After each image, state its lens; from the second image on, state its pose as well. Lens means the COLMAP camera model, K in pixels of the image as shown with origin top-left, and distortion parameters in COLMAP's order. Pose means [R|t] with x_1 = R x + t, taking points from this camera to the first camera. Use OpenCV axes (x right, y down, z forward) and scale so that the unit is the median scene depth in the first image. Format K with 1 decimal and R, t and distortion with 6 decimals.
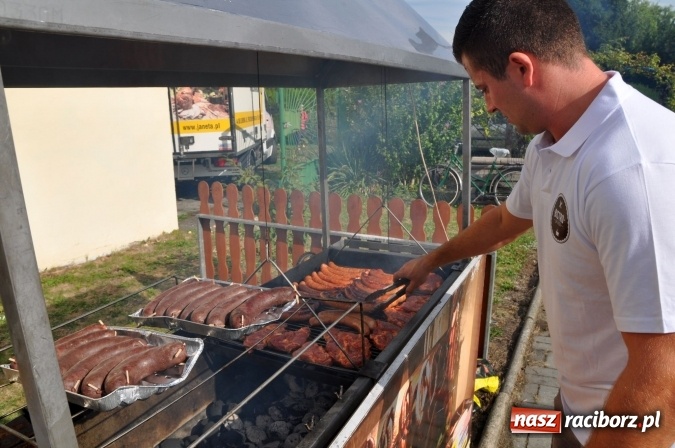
lens RADIAL K [[477.2, 0, 337.5], [0, 477.2, 224.0], [0, 0, 1]] dist [-0.149630, 0.080872]
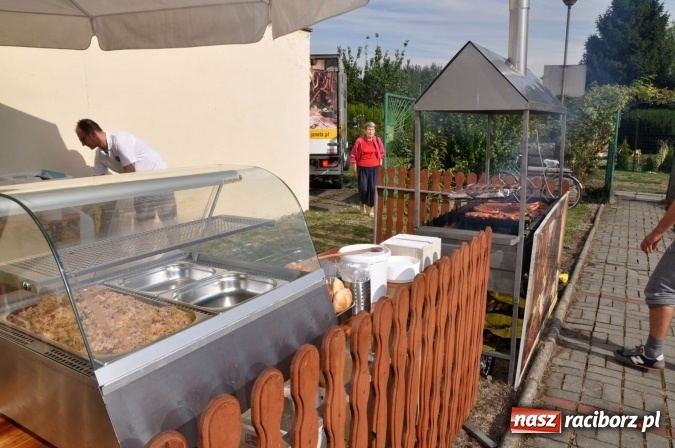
lens RADIAL K [[477.2, 0, 337.5], [0, 477.2, 224.0], [0, 0, 1]] dist [-0.149630, 0.080872]
pose [[0.997438, 0.041699, -0.058124, -0.144945], [-0.043597, 0.998543, -0.031785, 0.073578], [0.056714, 0.034238, 0.997803, -0.274147]]
